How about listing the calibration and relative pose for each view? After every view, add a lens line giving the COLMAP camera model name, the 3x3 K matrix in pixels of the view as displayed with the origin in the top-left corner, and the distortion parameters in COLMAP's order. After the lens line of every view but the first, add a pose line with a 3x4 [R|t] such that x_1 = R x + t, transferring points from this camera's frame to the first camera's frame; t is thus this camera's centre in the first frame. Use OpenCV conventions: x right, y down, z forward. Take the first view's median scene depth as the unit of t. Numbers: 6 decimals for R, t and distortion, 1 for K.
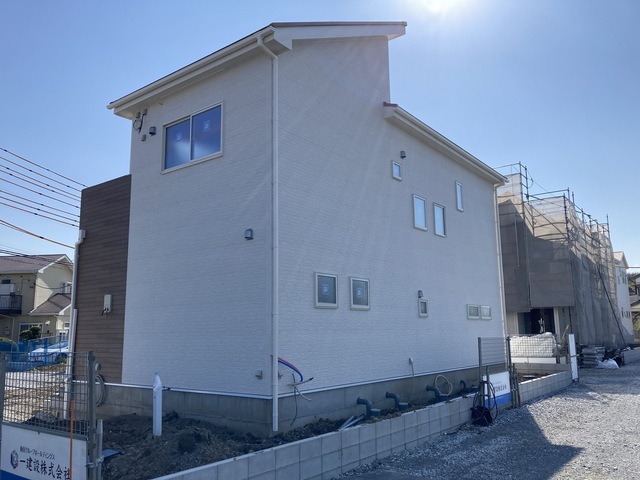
lens RADIAL K [[520.8, 0, 320.0], [0, 520.8, 240.0], [0, 0, 1]] dist [0.007718, 0.000115]
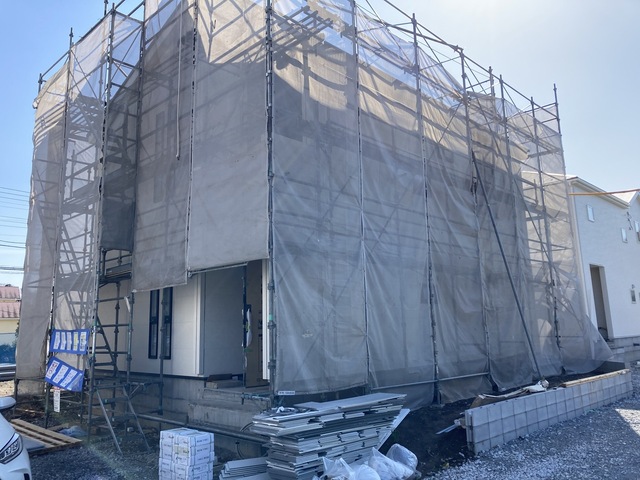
lens RADIAL K [[520.8, 0, 320.0], [0, 520.8, 240.0], [0, 0, 1]] dist [0.007718, 0.000115]
pose [[0.992490, -0.032799, -0.117843, 0.508765], [0.033193, 0.999448, 0.001380, 0.108909], [0.117732, -0.005281, 0.993031, 0.661010]]
